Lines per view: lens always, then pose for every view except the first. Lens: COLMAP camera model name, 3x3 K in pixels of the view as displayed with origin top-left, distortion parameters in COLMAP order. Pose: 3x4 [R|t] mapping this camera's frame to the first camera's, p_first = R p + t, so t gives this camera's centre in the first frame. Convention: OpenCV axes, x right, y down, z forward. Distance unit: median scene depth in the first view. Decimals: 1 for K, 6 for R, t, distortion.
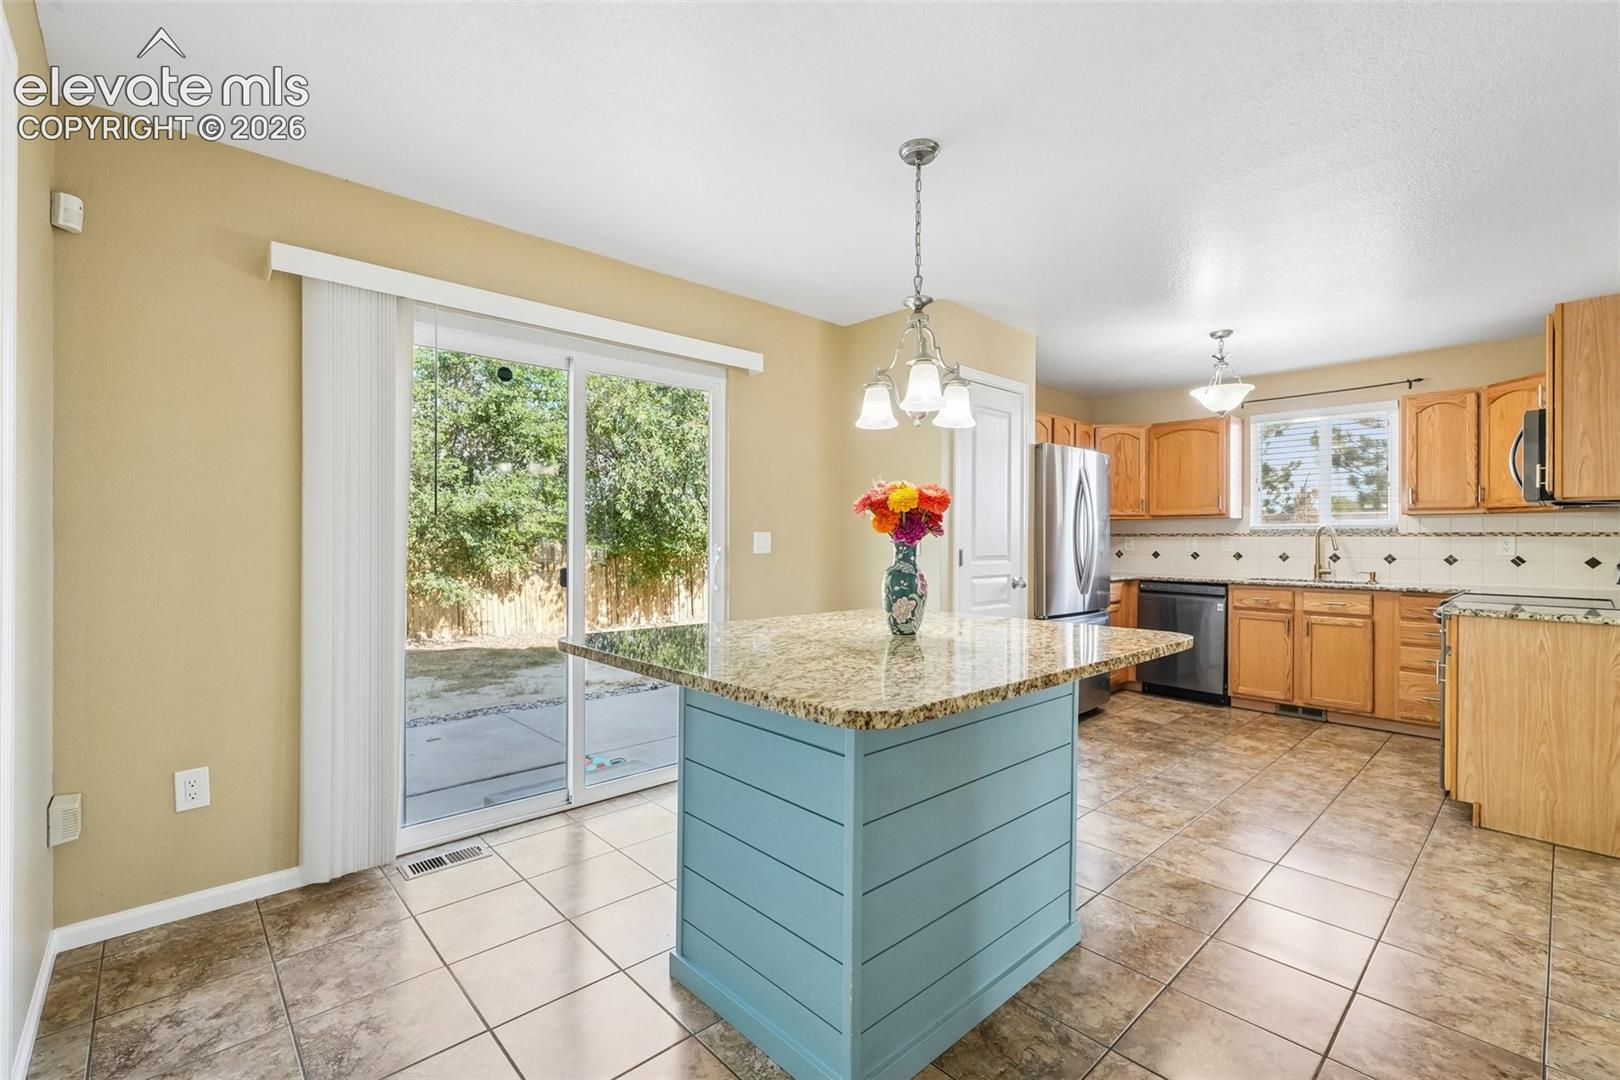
lens RADIAL K [[705.9, 0, 807.6], [0, 705.9, 537.1], [0, 0, 1]] dist [-0.003050, 0.001163]
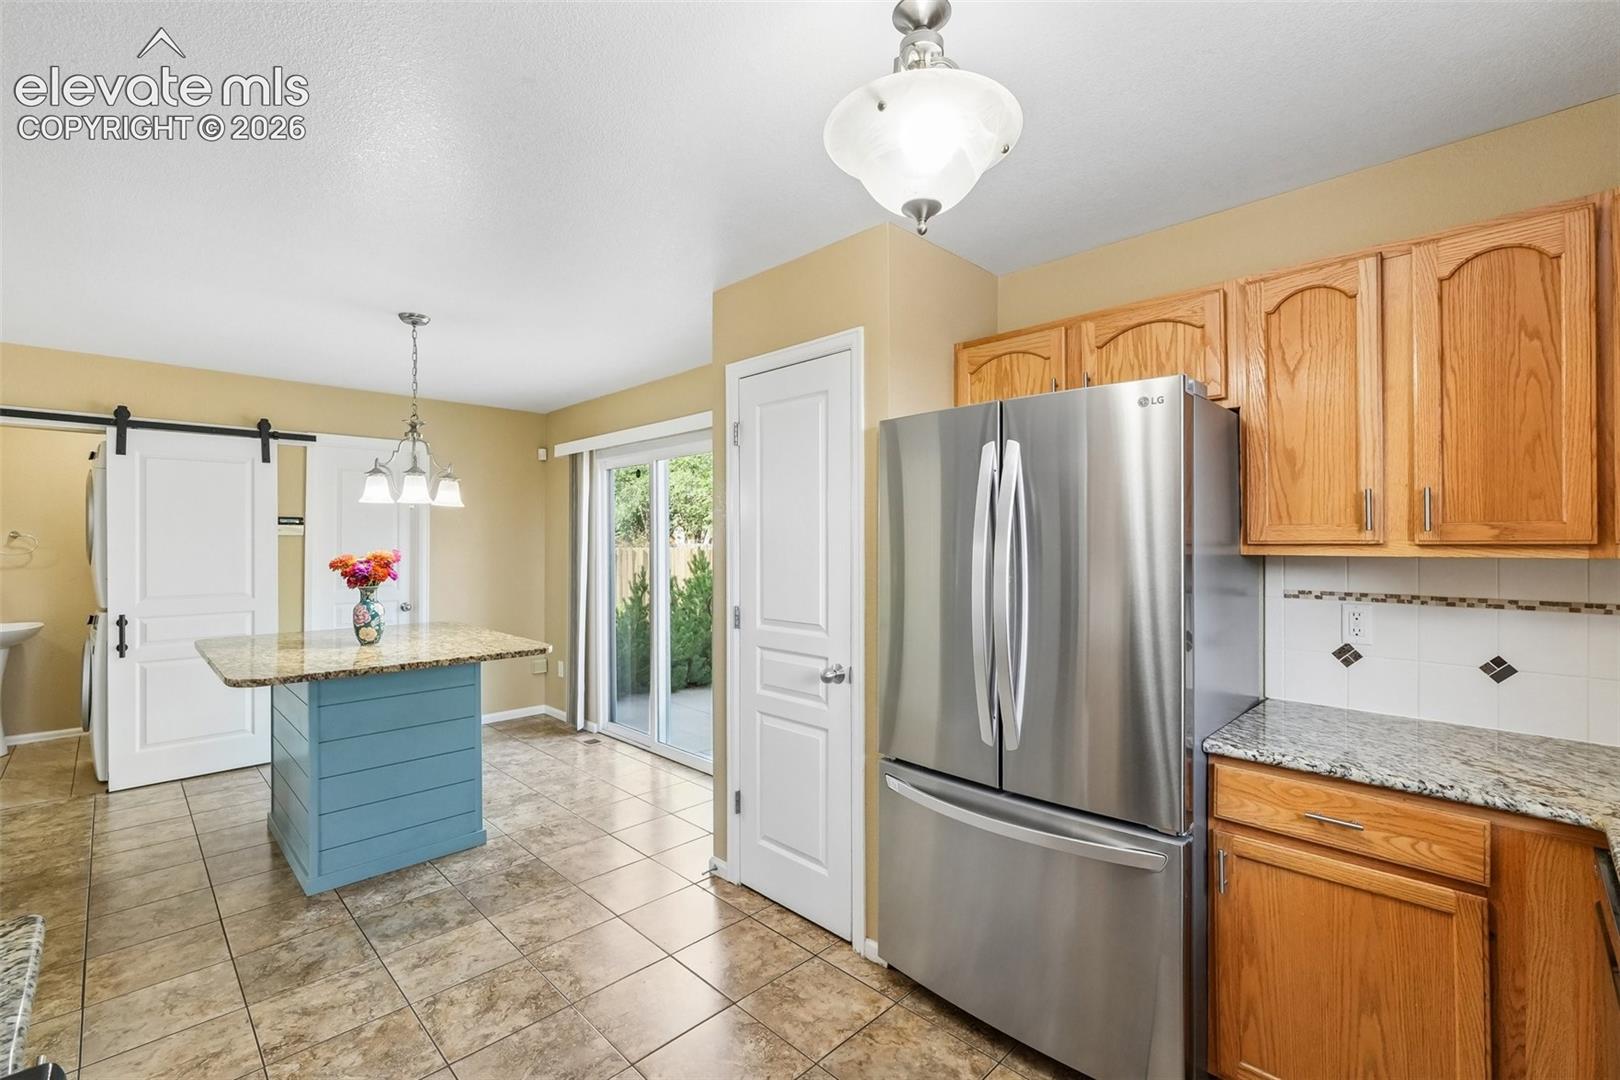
lens RADIAL K [[699.5, 0, 816.1], [0, 699.5, 536.7], [0, 0, 1]] dist [-0.008454, 0.003716]
pose [[0.043571, -0.012557, -0.998971, 0.882931], [0.002444, 0.999919, -0.012462, -0.043072], [0.999047, -0.001898, 0.043598, 0.961534]]
